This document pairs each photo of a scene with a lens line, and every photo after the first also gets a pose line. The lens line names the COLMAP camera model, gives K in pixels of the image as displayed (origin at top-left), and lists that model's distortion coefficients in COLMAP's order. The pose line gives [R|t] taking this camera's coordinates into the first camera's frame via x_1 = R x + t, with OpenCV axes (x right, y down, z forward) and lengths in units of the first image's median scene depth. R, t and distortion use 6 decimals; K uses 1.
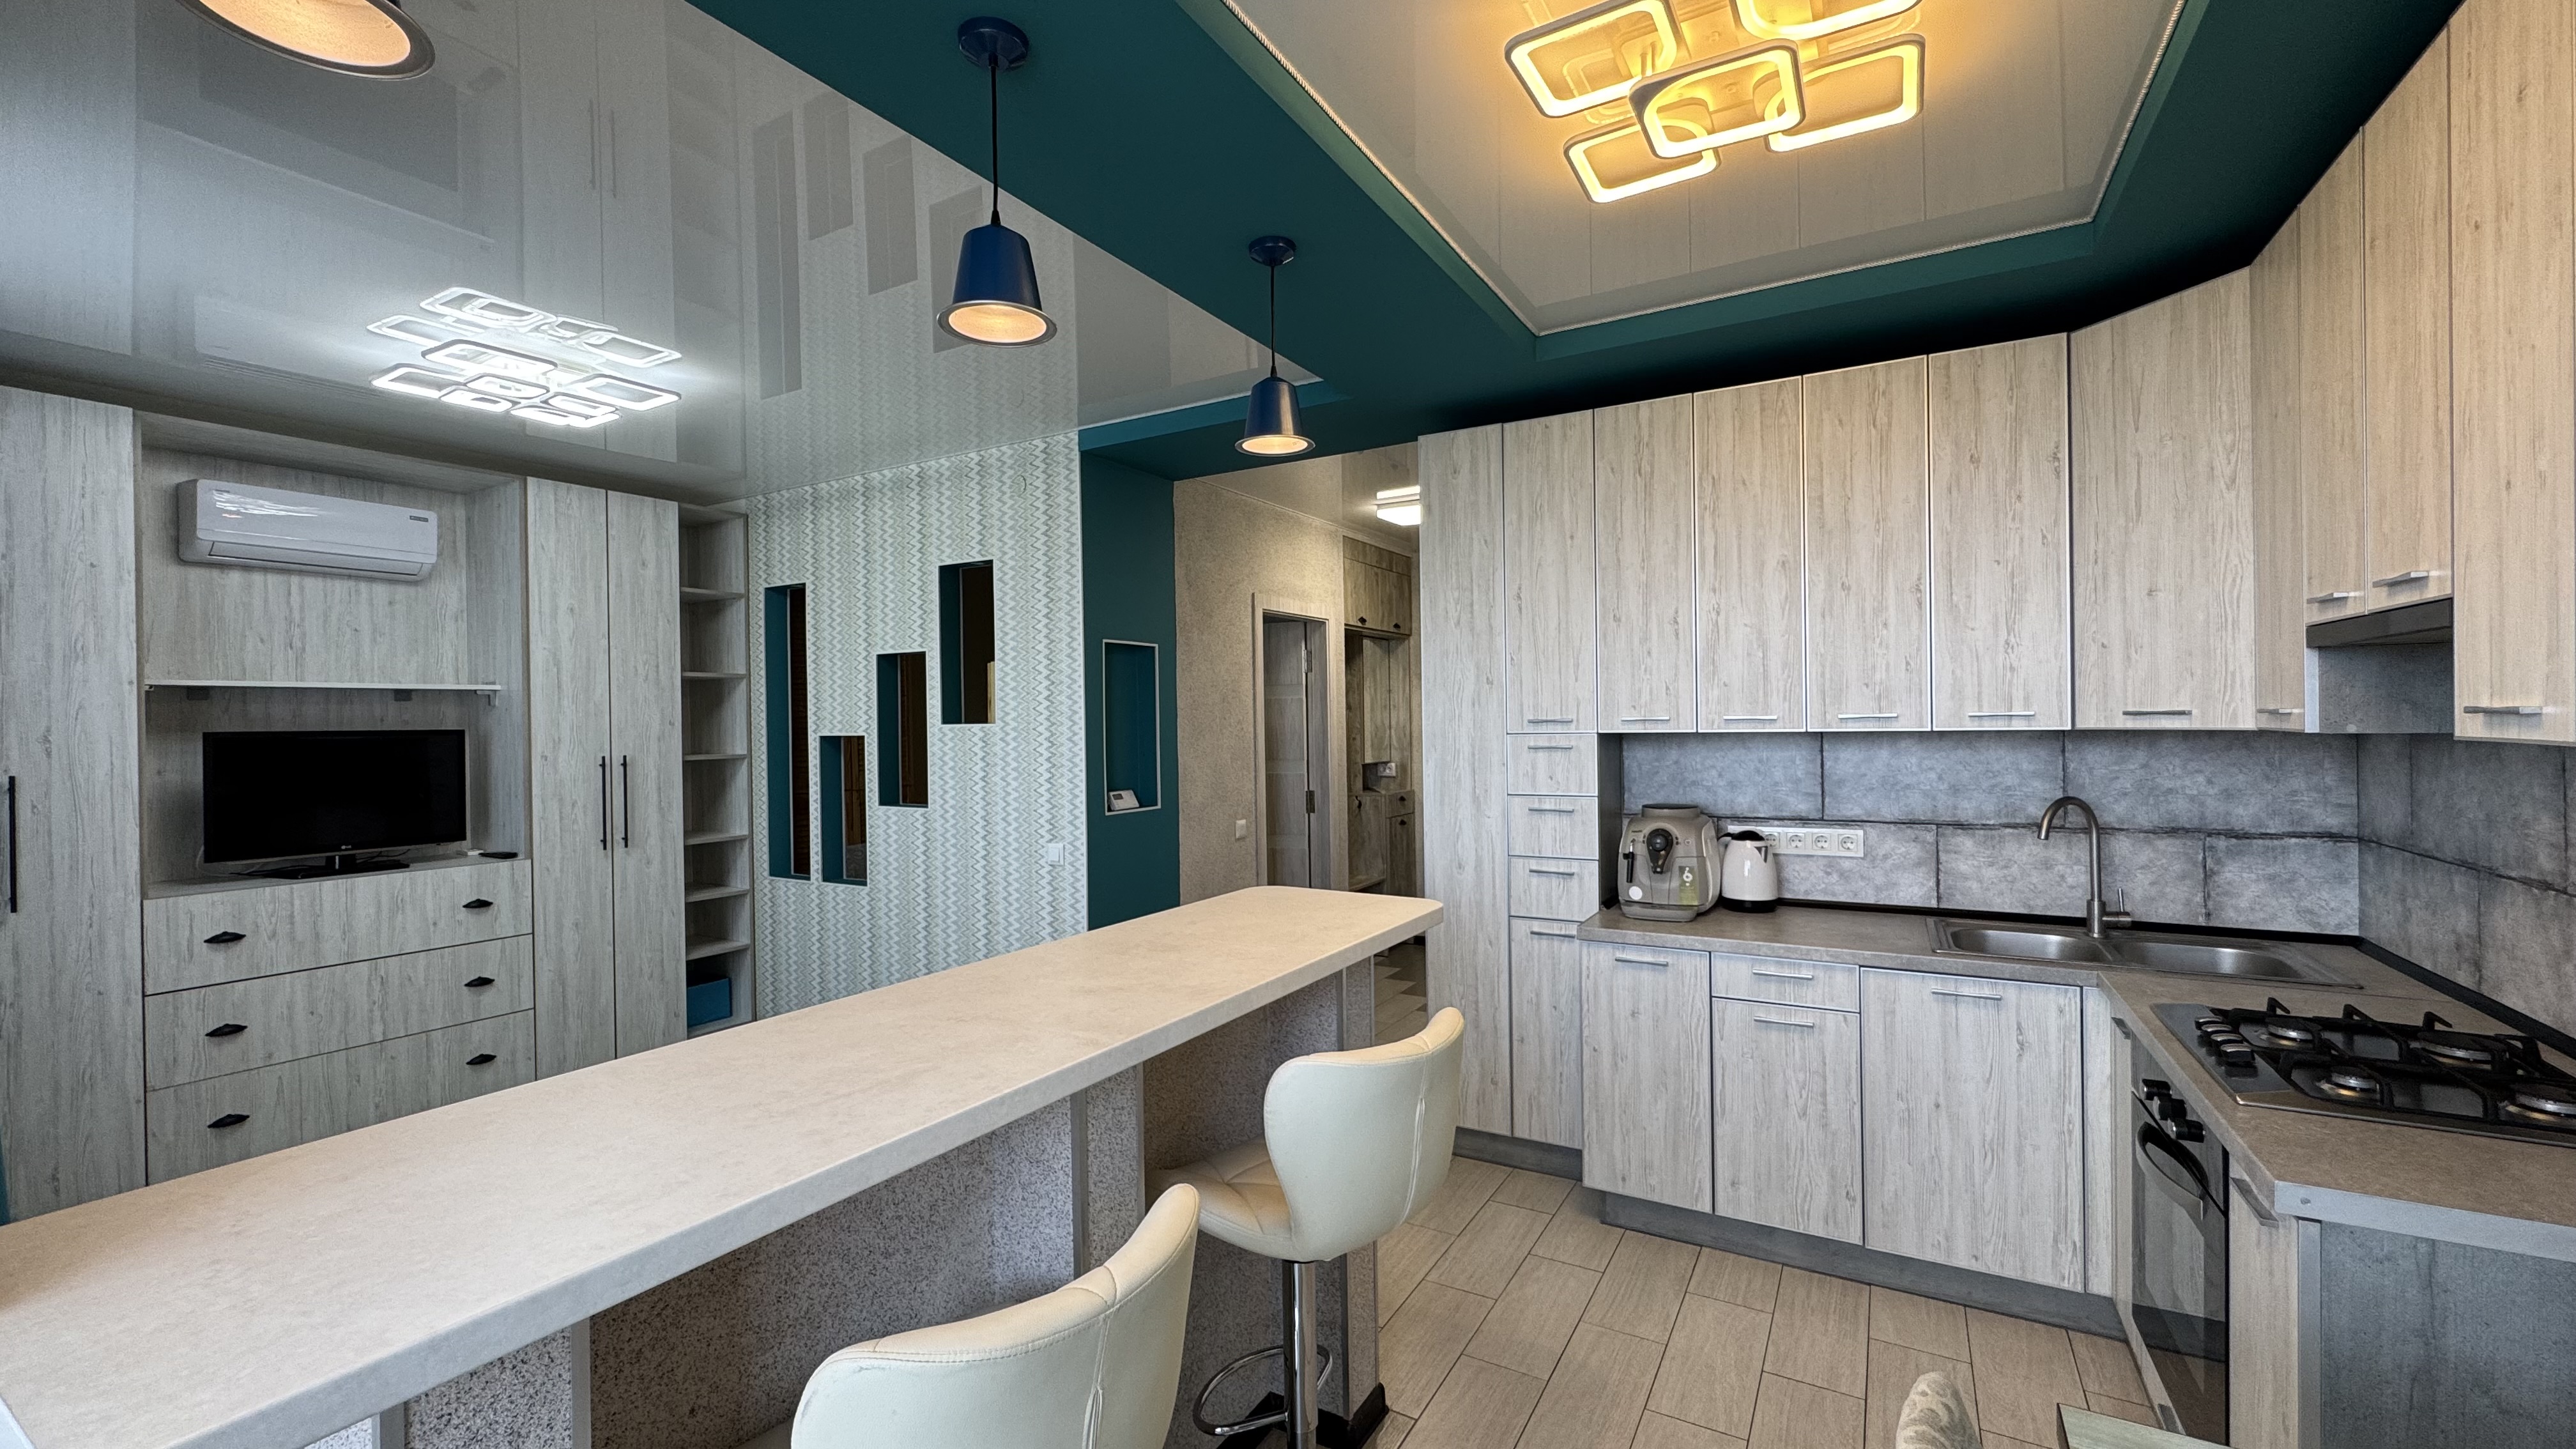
lens RADIAL K [[1026.5, 0, 1294.1], [0, 1026.5, 724.2], [0, 0, 1]] dist [-0.003073, 0.000390]
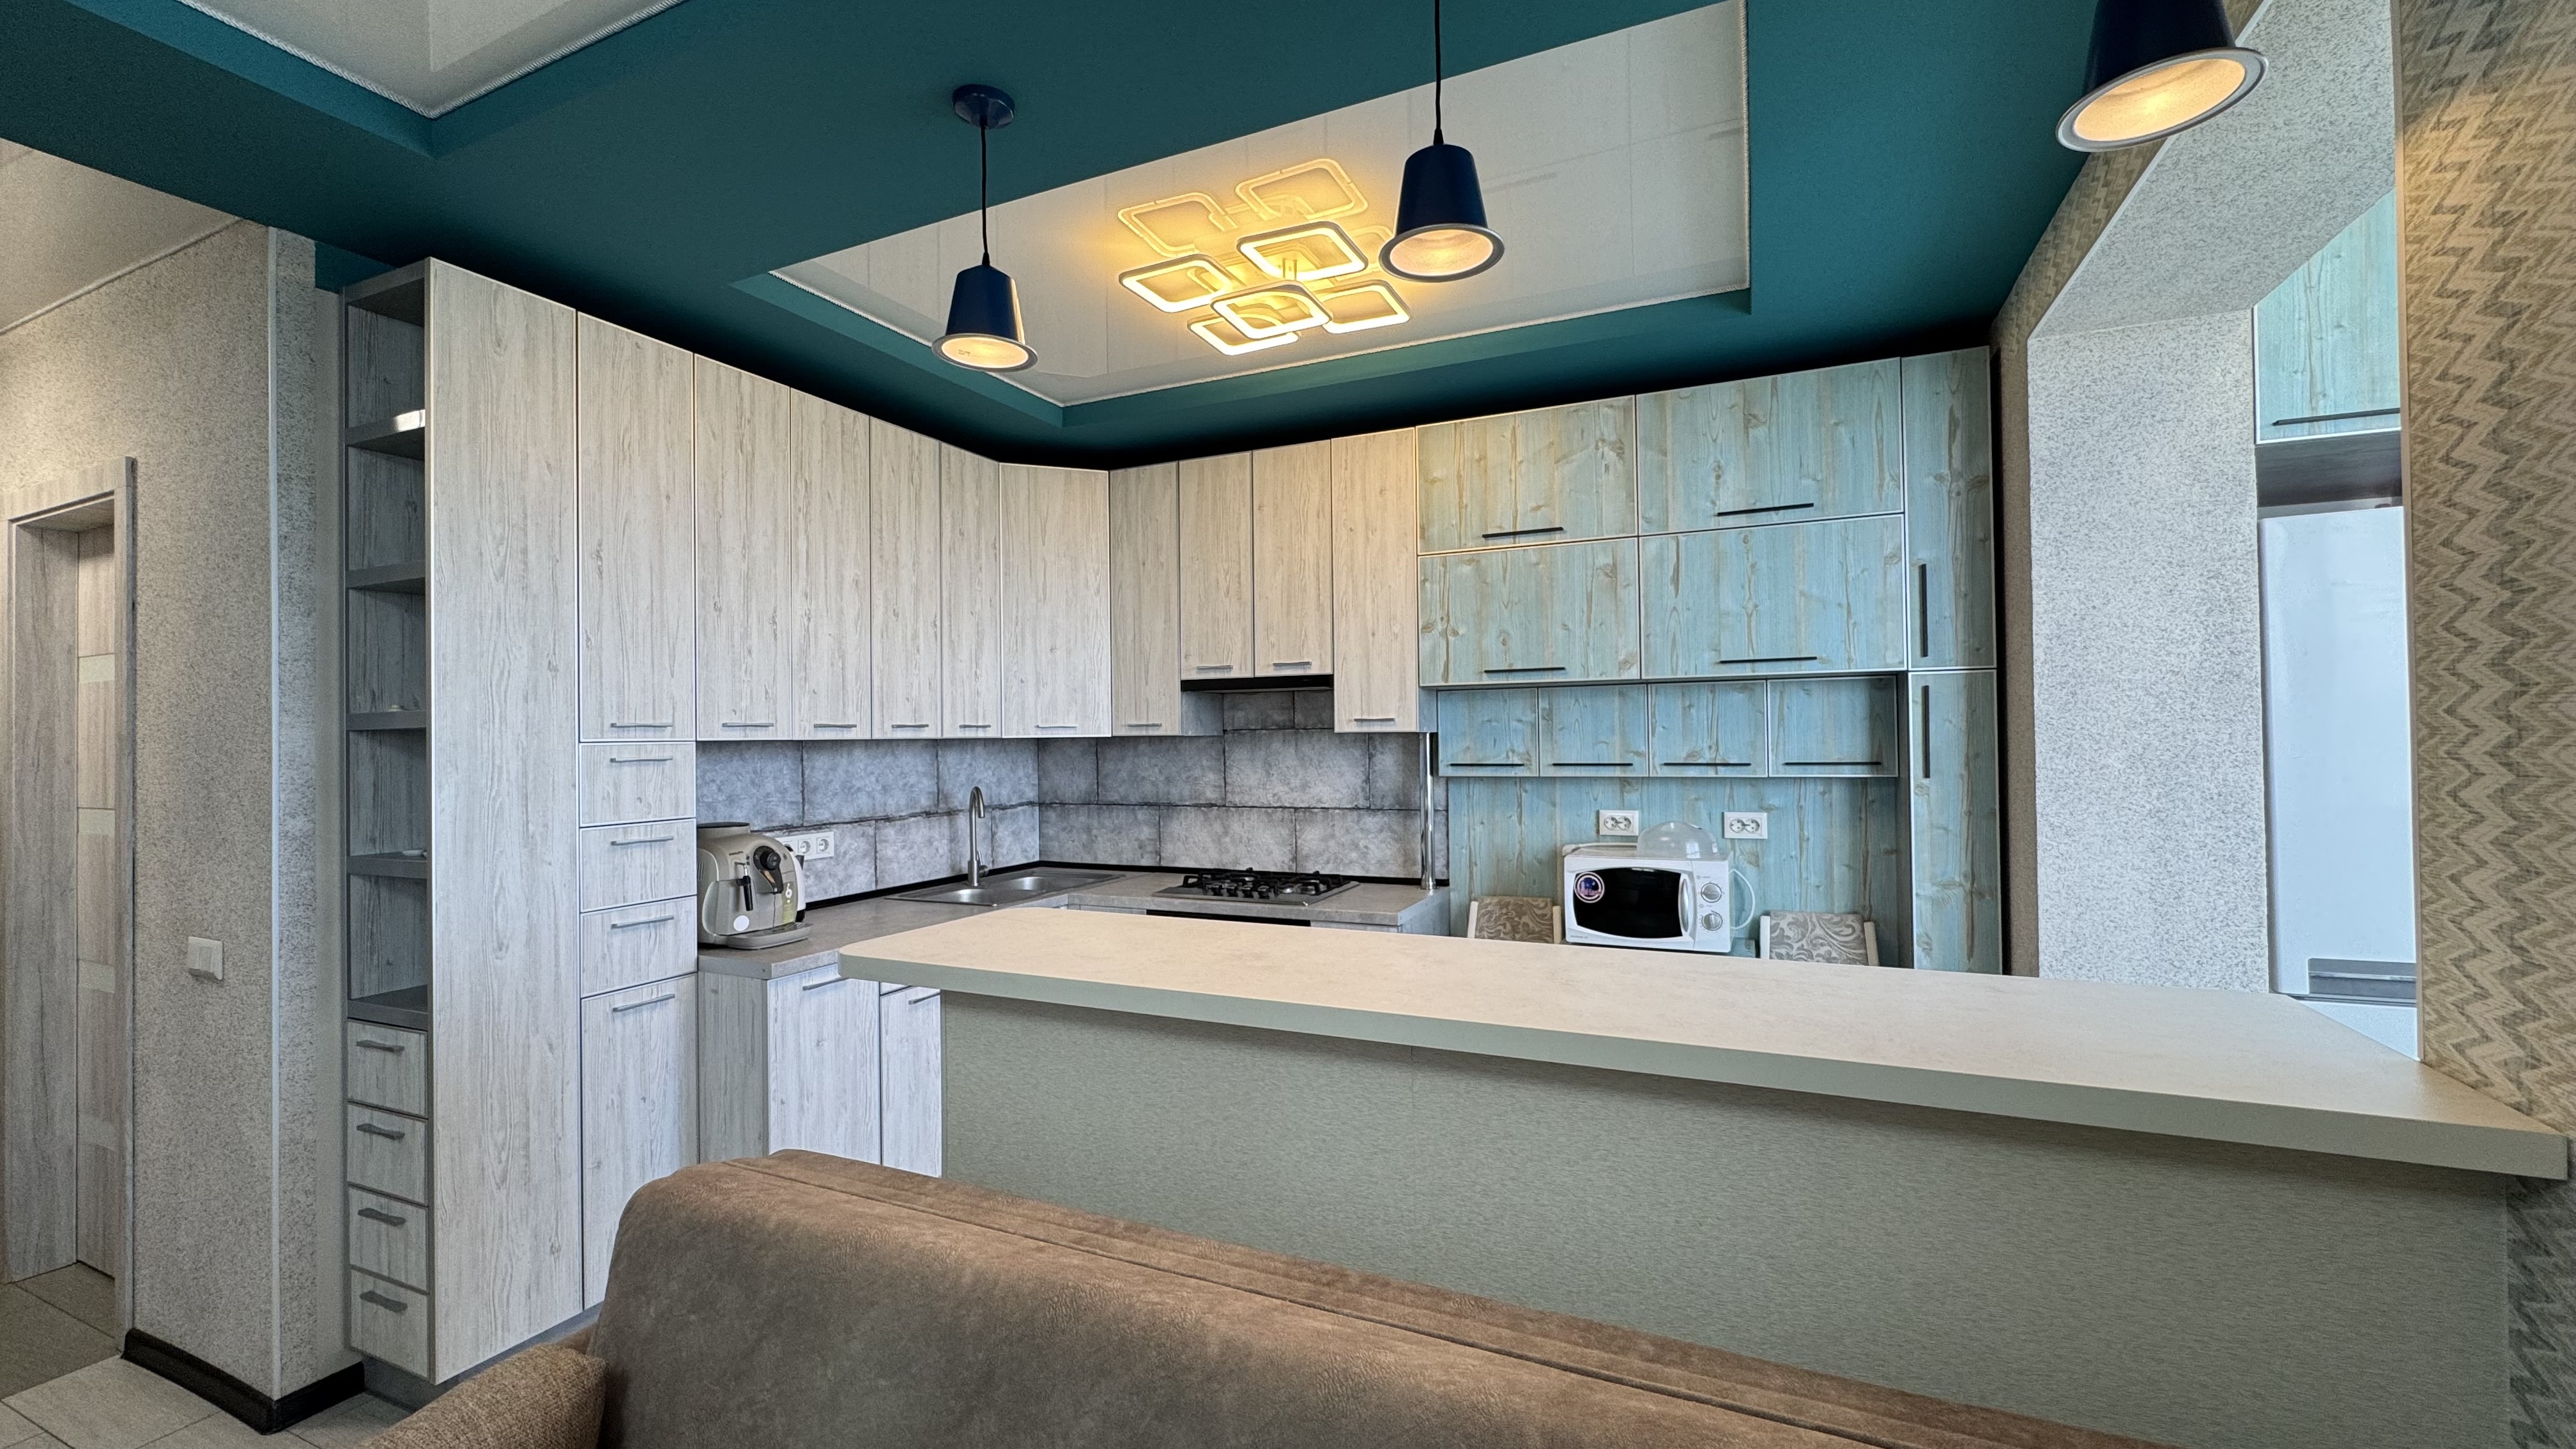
lens RADIAL K [[1026.5, 0, 1286.1], [0, 1026.5, 726.2], [0, 0, 1]] dist [-0.003073, 0.000390]
pose [[-0.096971, 0.026151, 0.994944, -0.593899], [0.018180, 0.999535, -0.024500, 0.026399], [-0.995121, 0.015712, -0.097401, 0.624893]]
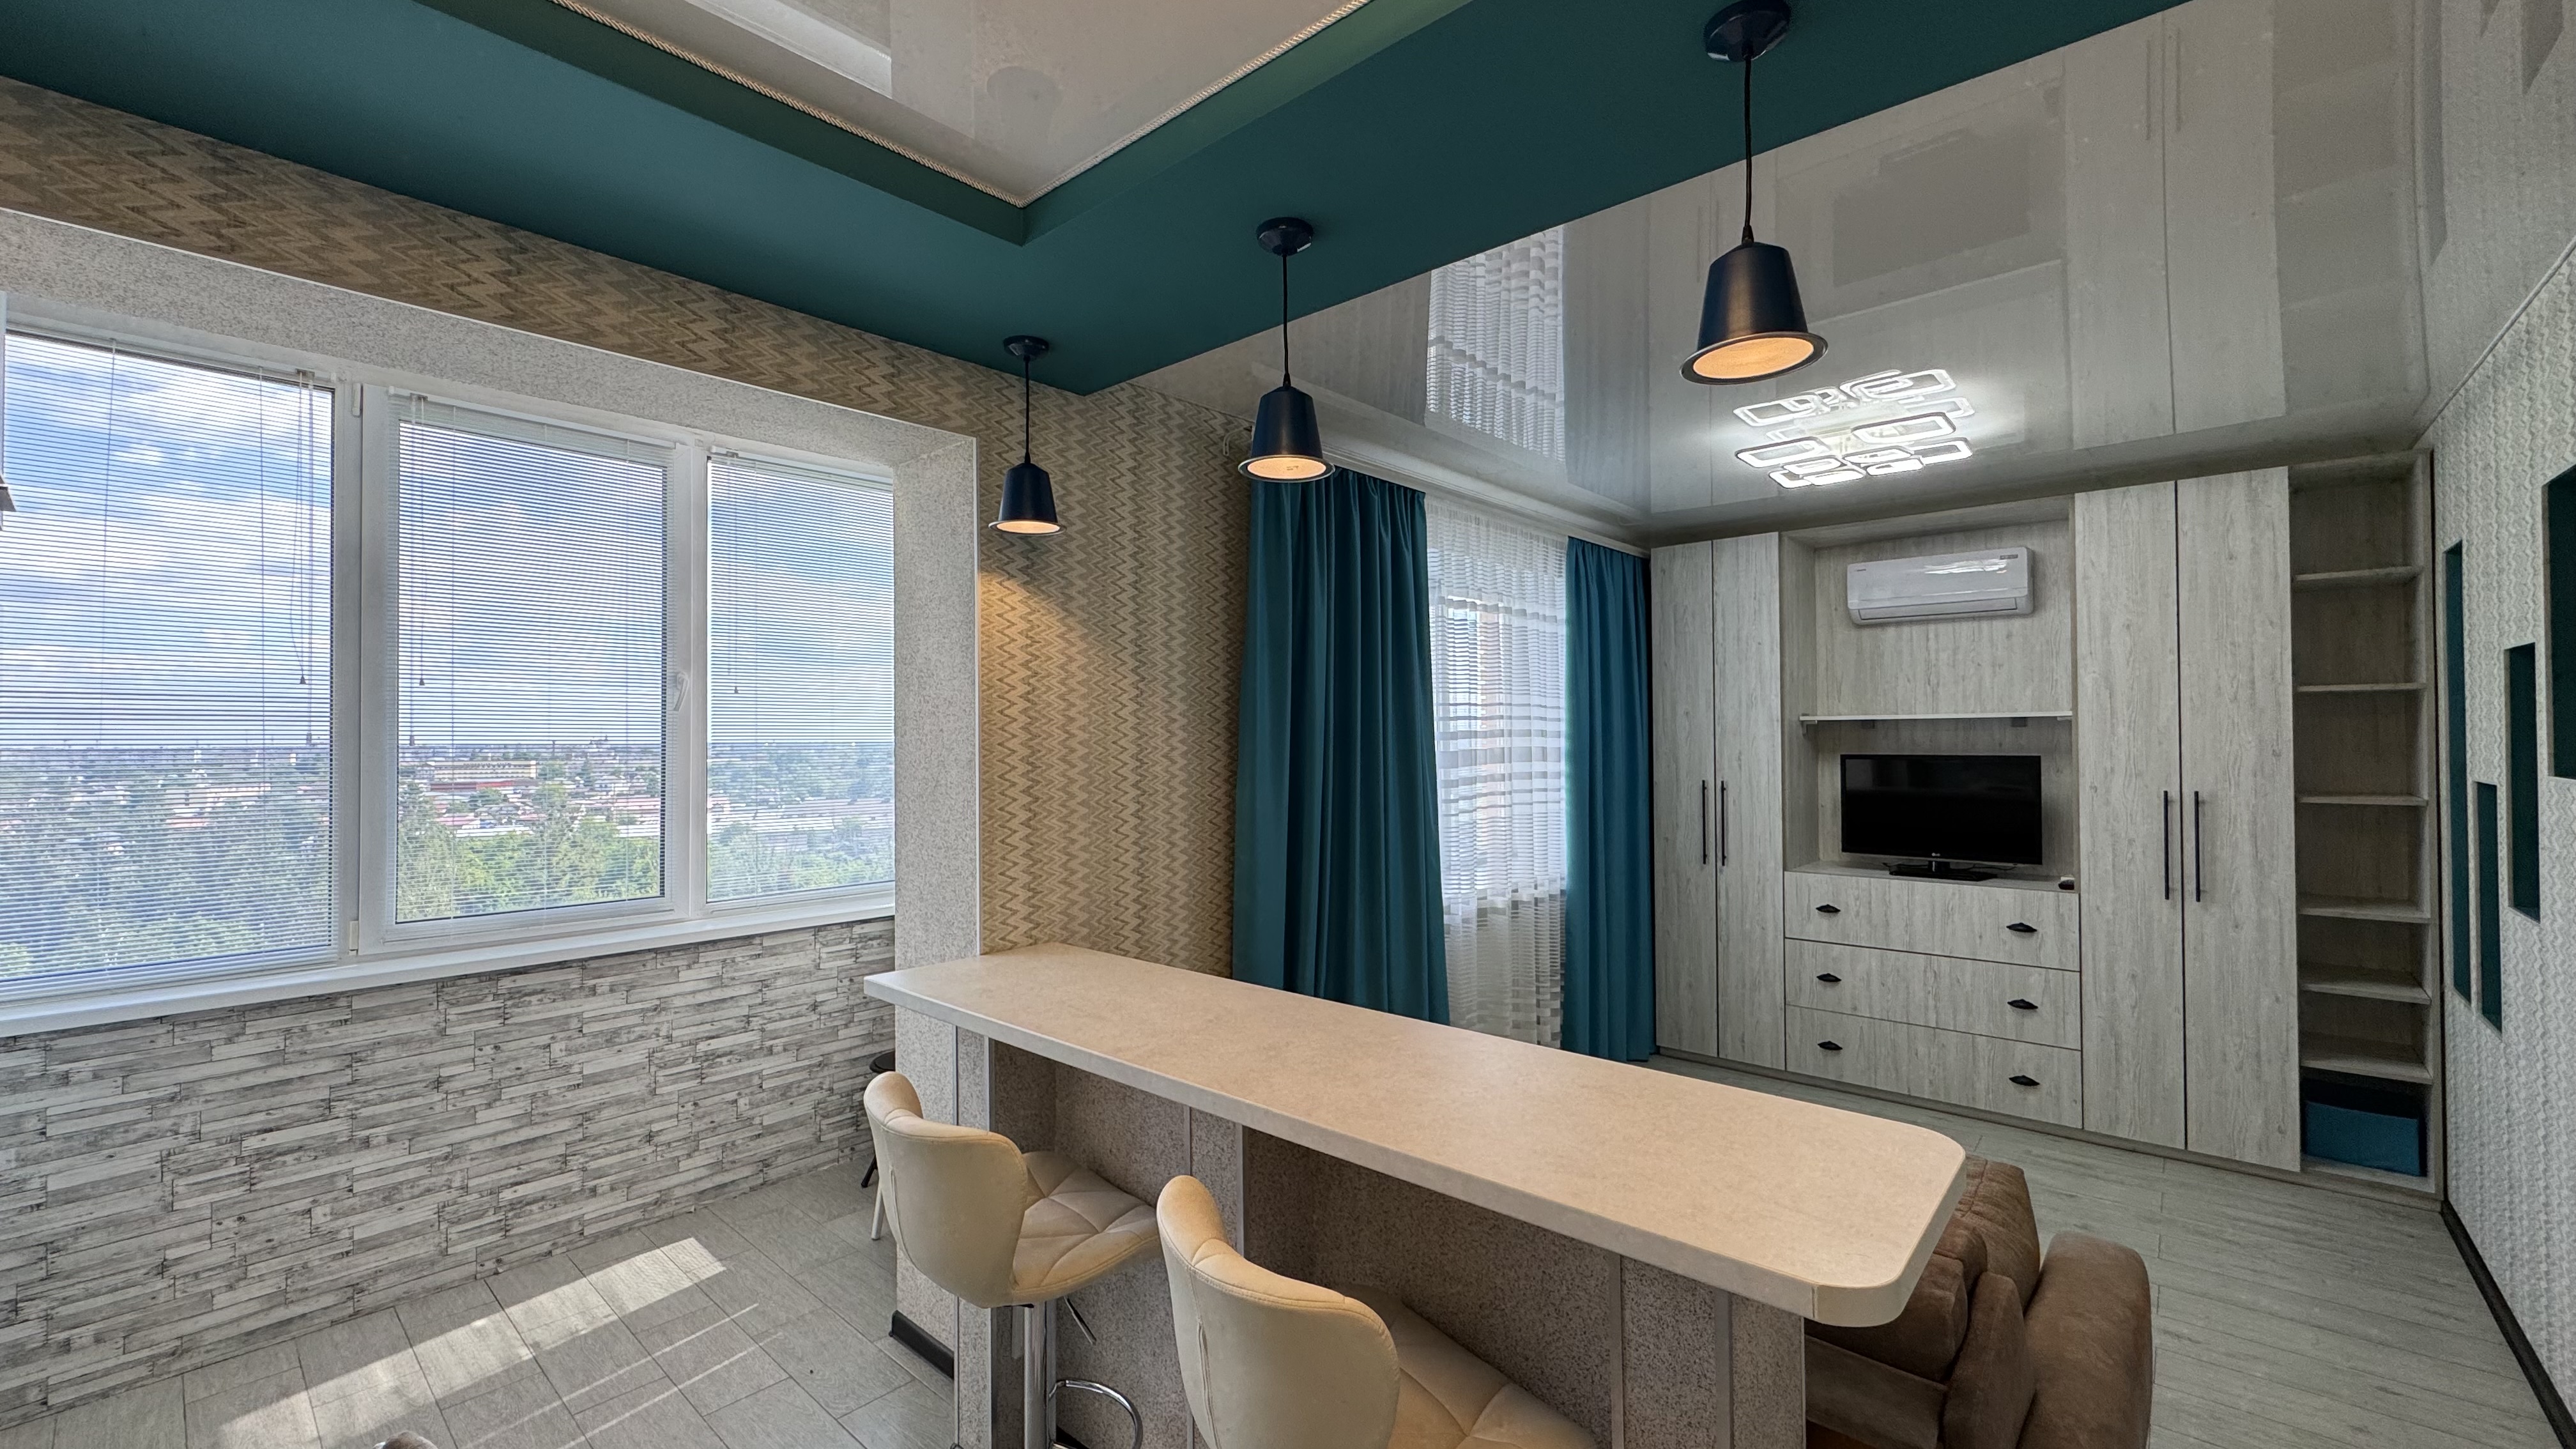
lens RADIAL K [[1026.5, 0, 1292.5], [0, 1026.5, 722.6], [0, 0, 1]] dist [-0.003073, 0.000390]
pose [[-0.198421, 0.004427, -0.980107, 0.441338], [0.007890, 0.999965, 0.002919, -0.047891], [0.980085, -0.007154, -0.198448, 0.621816]]
